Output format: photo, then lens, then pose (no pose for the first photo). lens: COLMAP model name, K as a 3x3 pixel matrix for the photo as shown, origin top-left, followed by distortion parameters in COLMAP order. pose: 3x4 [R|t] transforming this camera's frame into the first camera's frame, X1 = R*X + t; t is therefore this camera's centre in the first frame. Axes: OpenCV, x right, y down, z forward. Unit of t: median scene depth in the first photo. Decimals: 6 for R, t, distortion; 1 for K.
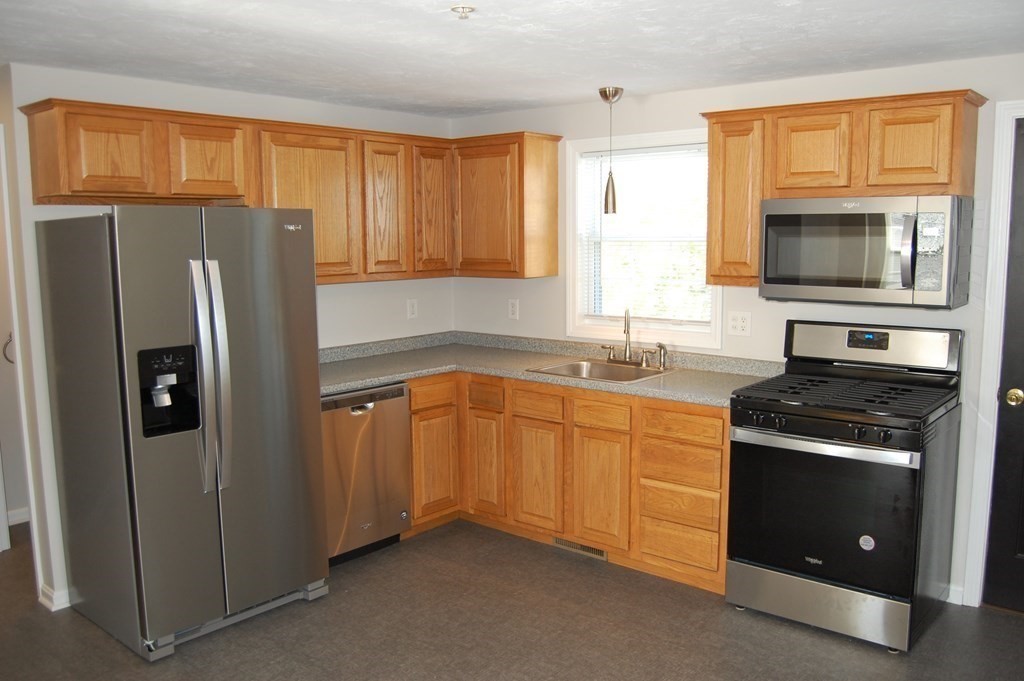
lens RADIAL K [[849.5, 0, 512.0], [0, 849.5, 340.5], [0, 0, 1]] dist [-0.083661, -0.002551]
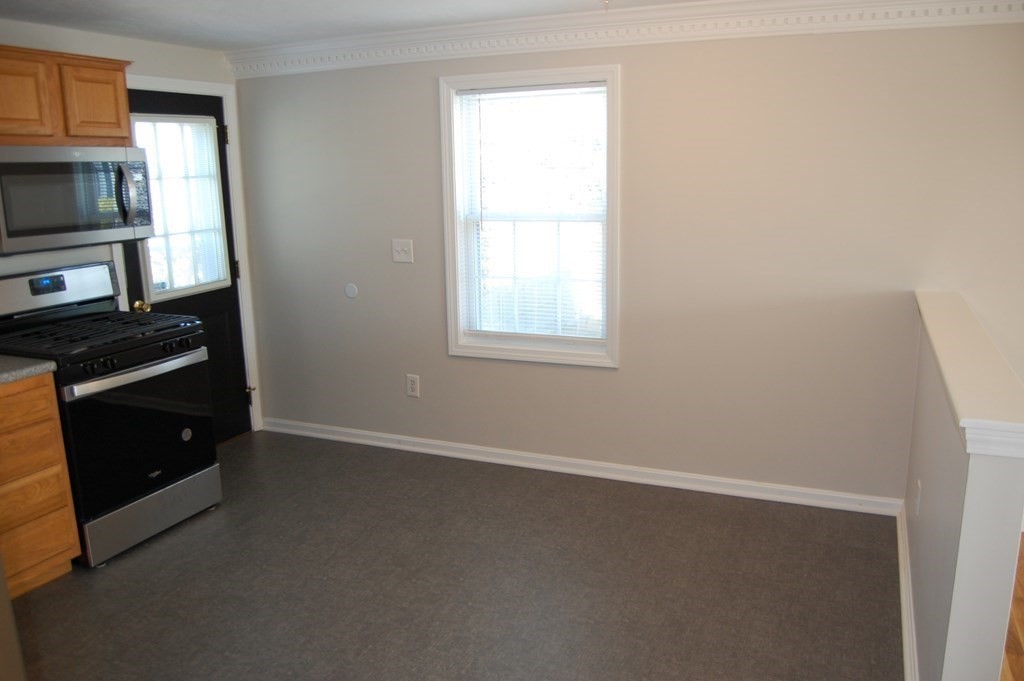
lens RADIAL K [[804.7, 0, 512.0], [0, 804.7, 340.5], [0, 0, 1]] dist [-0.114676, 0.065788]
pose [[-0.273097, -0.189742, 0.943088, -0.702567], [0.139600, 0.962161, 0.234004, -0.085268], [-0.951803, 0.195561, -0.236275, 0.730153]]
